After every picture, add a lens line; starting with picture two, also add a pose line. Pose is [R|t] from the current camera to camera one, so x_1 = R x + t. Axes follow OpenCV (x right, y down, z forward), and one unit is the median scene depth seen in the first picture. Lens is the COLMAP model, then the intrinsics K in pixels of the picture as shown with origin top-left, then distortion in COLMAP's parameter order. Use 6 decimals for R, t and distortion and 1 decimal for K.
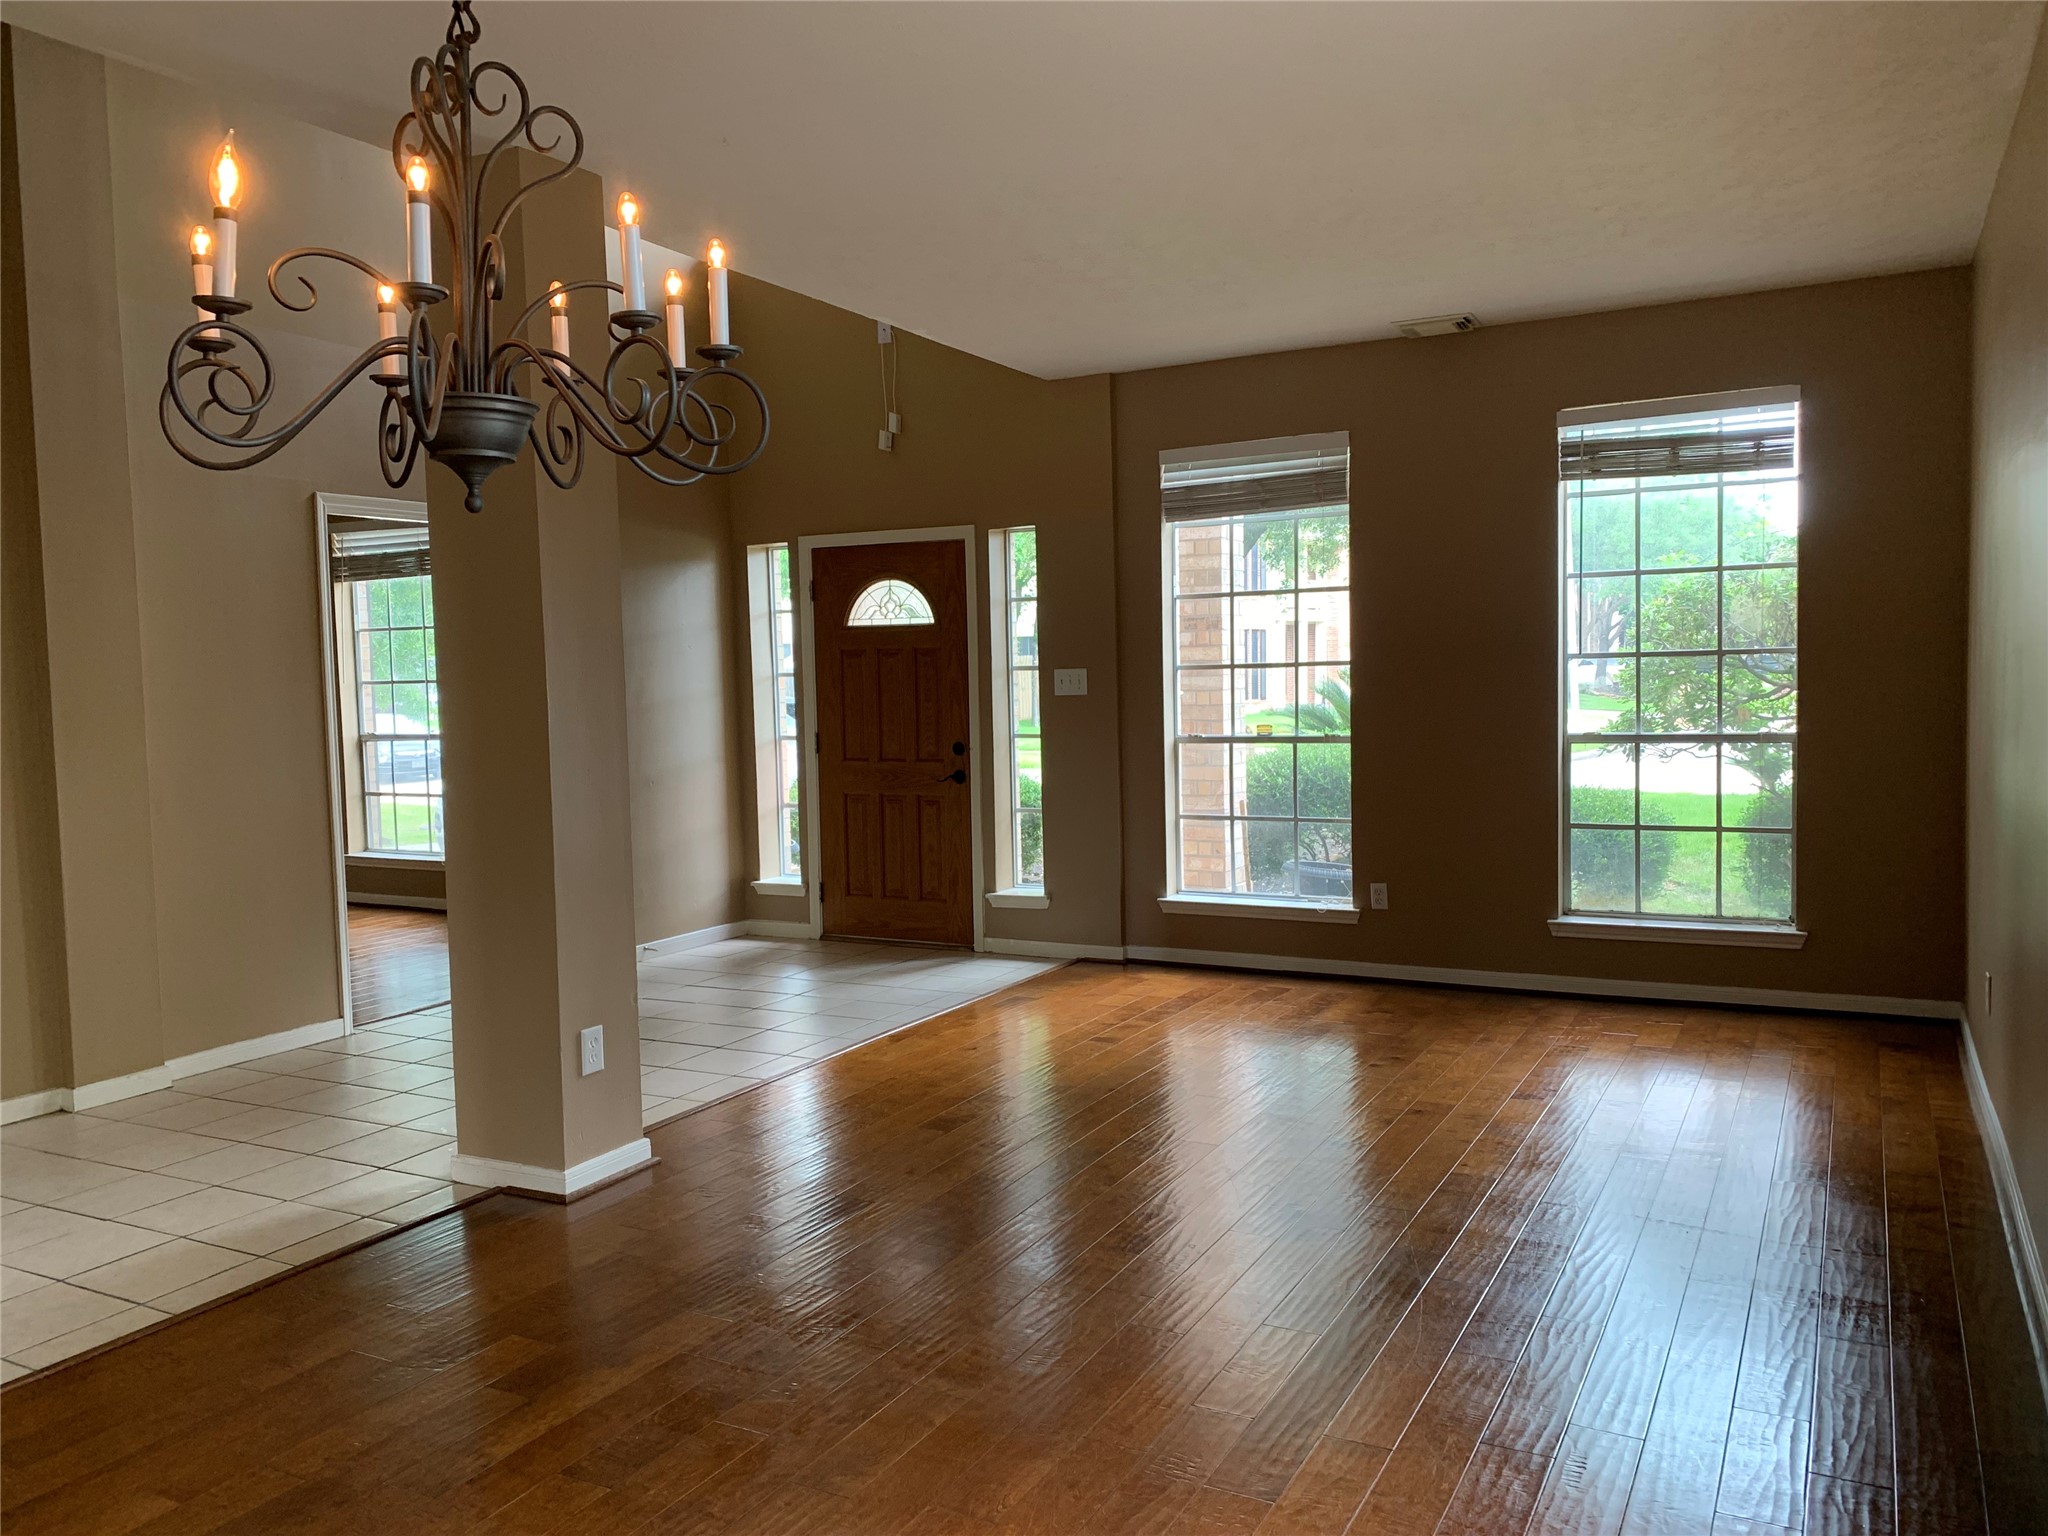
lens RADIAL K [[1574.7, 0, 1014.2], [0, 1574.7, 769.5], [0, 0, 1]] dist [0.053521, -0.080429]
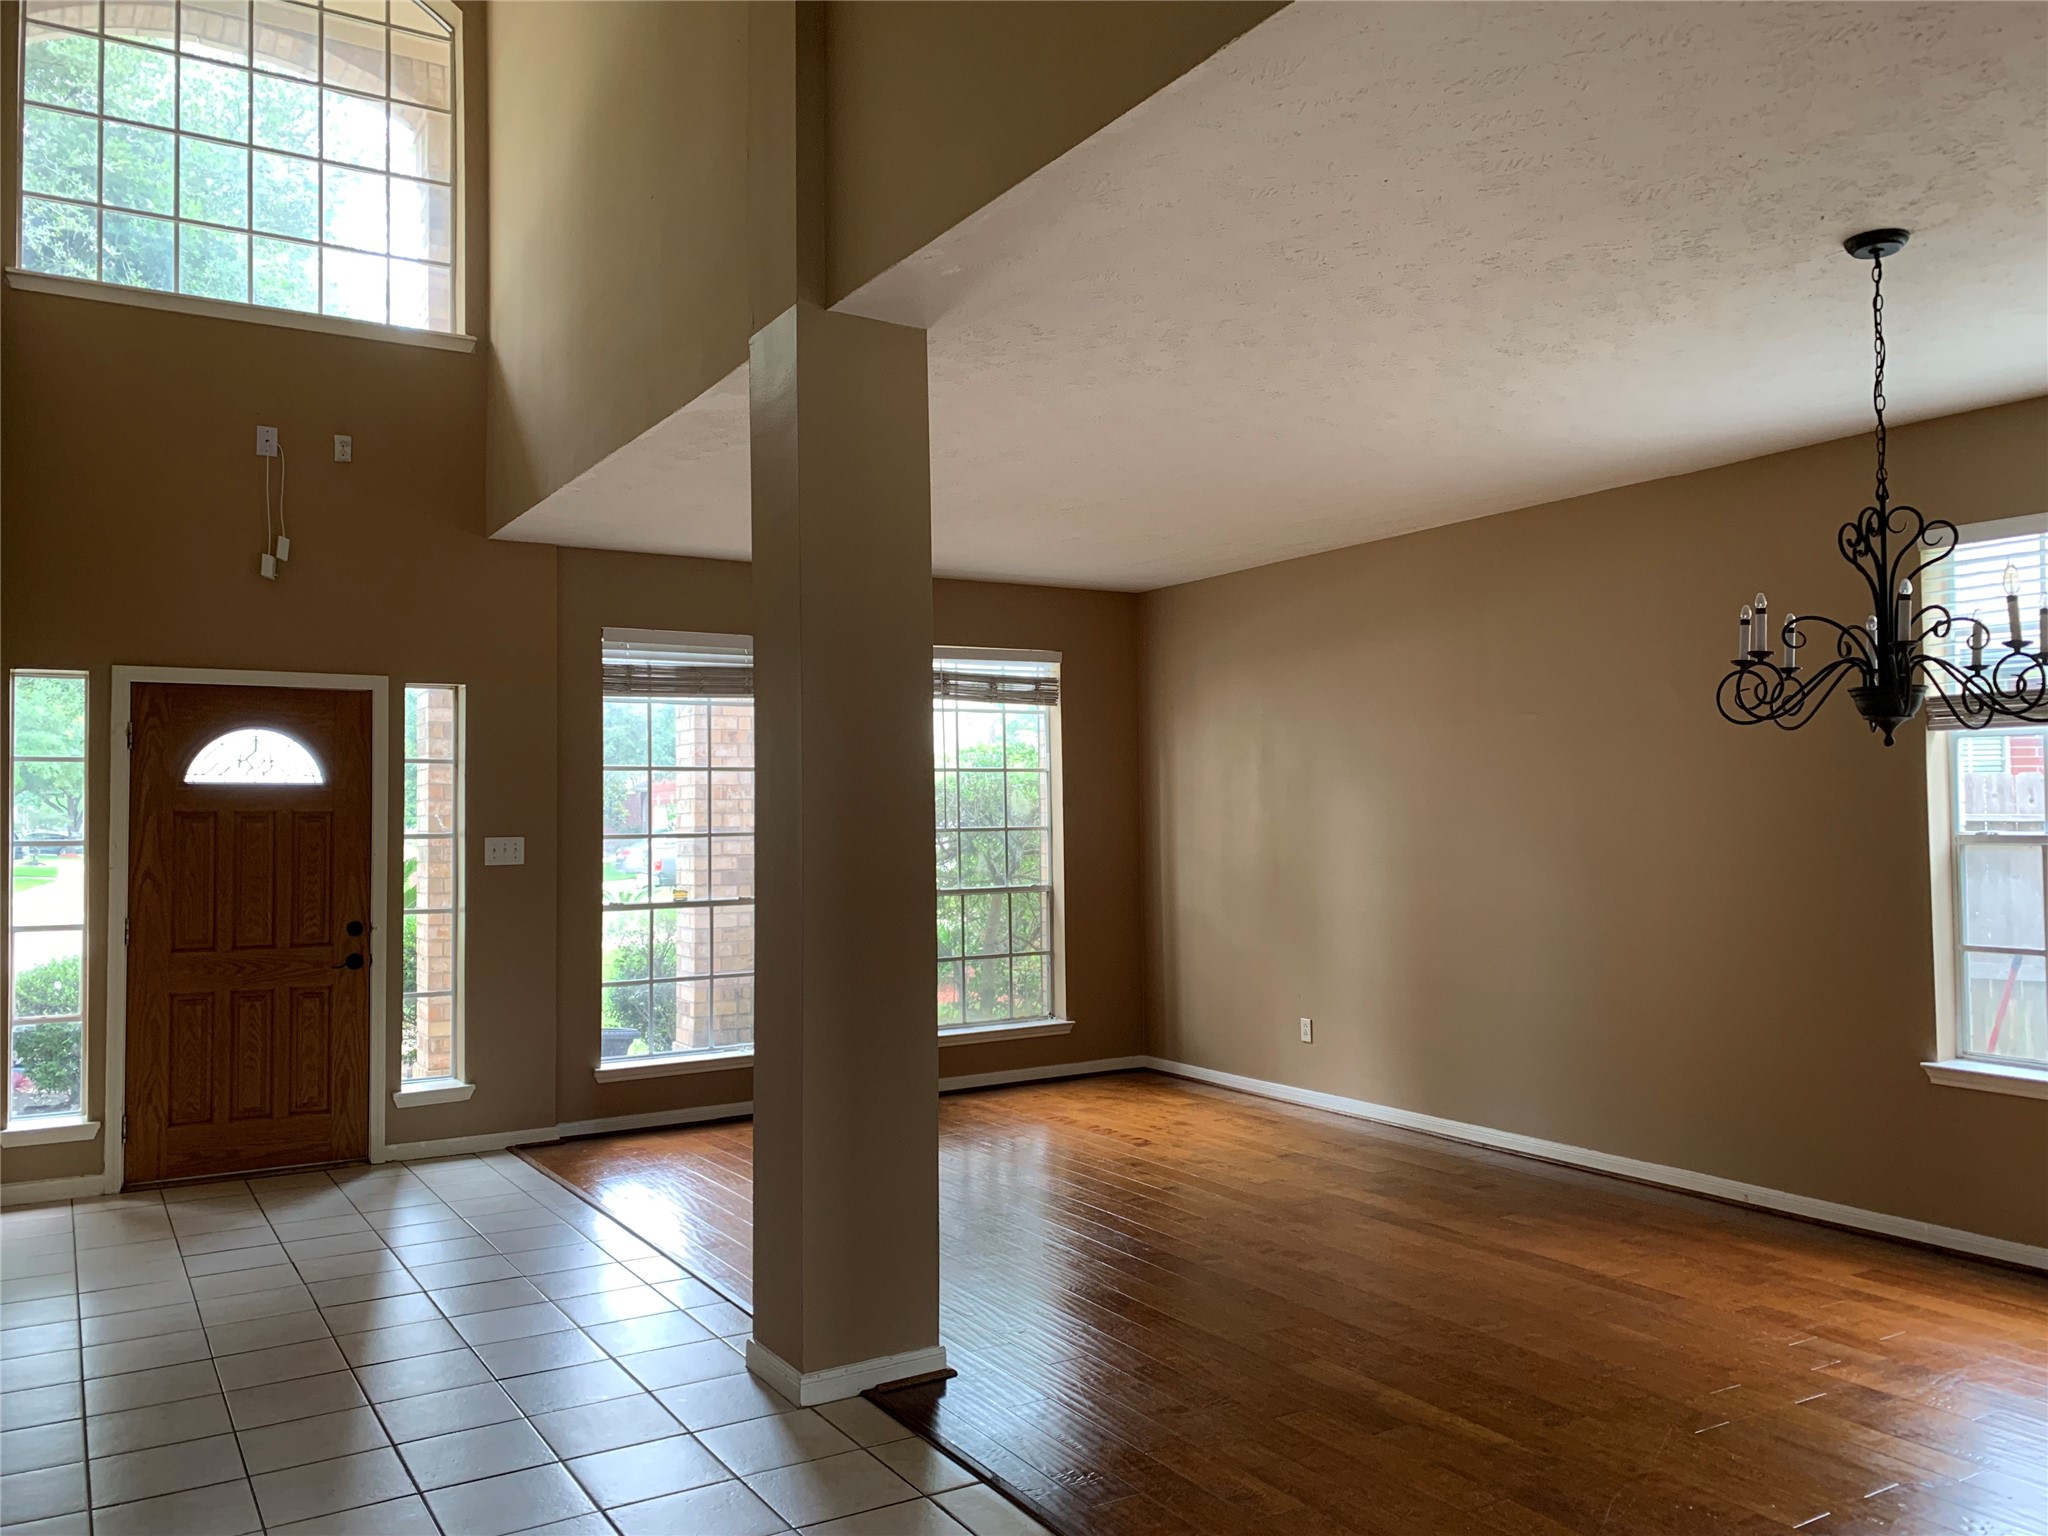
lens RADIAL K [[1560.4, 0, 1022.4], [0, 1560.4, 750.0], [0, 0, 1]] dist [0.085841, -0.147227]
pose [[0.494863, 0.057426, 0.867071, -0.638319], [0.053991, 0.993854, -0.096637, -0.007417], [-0.867292, 0.094636, 0.488721, 0.256448]]
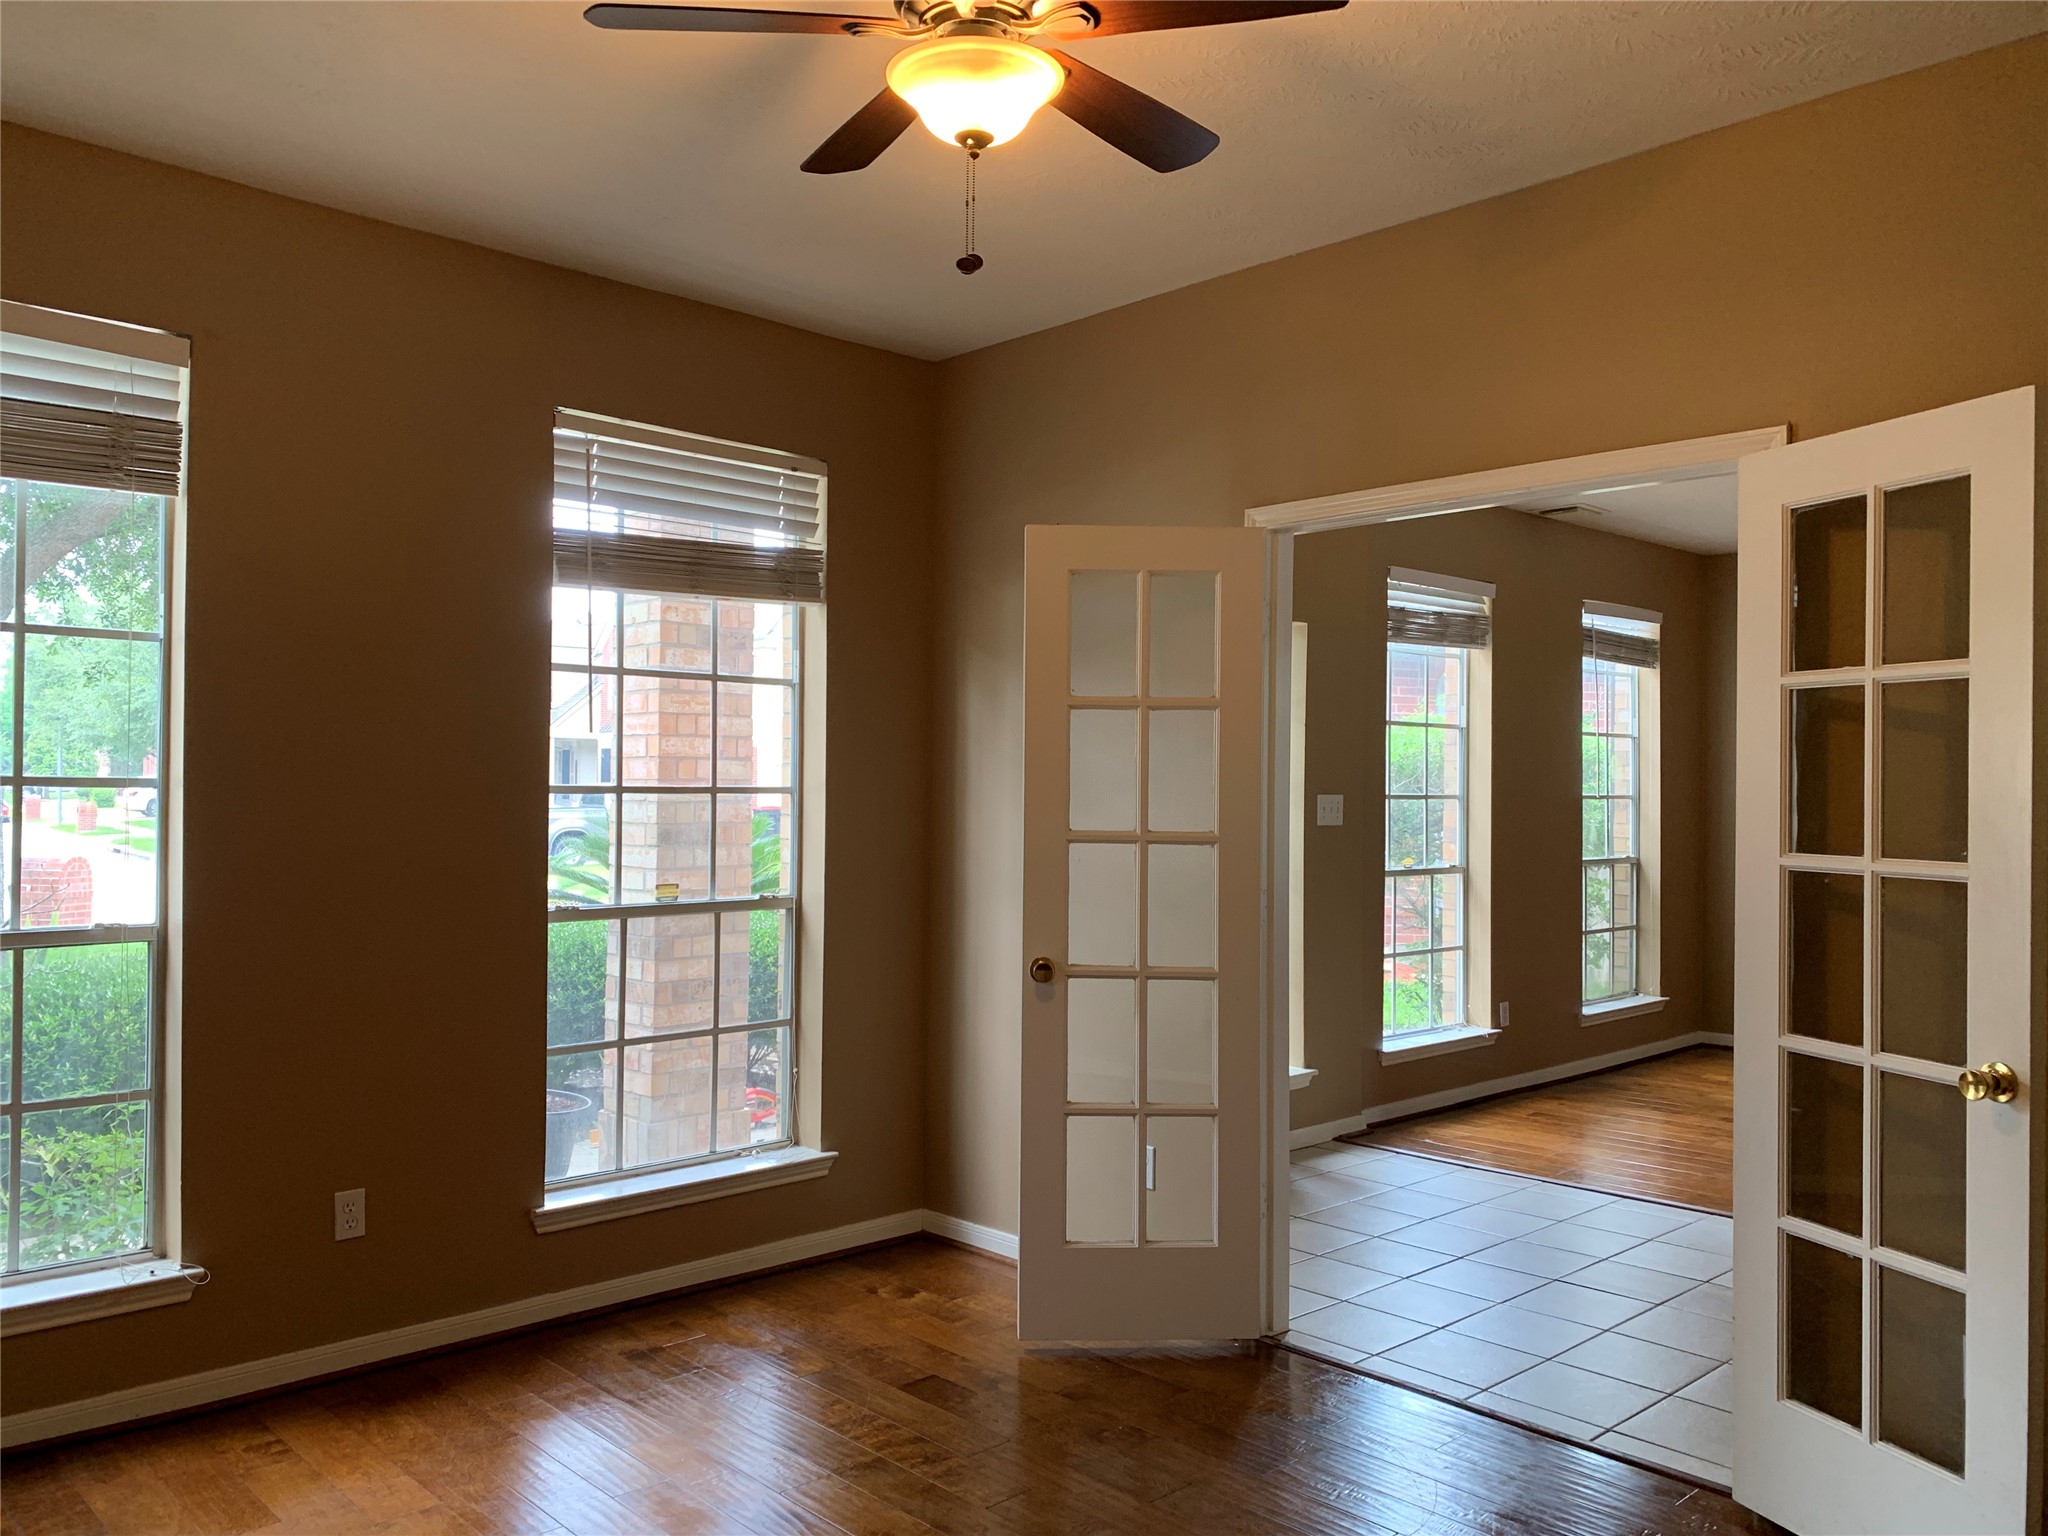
lens RADIAL K [[1574.7, 0, 1014.2], [0, 1574.7, 769.5], [0, 0, 1]] dist [0.053521, -0.080429]
pose [[0.297040, 0.037451, 0.954130, -0.831602], [0.046090, 0.997504, -0.053502, -0.040593], [-0.953752, 0.059868, 0.294573, 0.910337]]
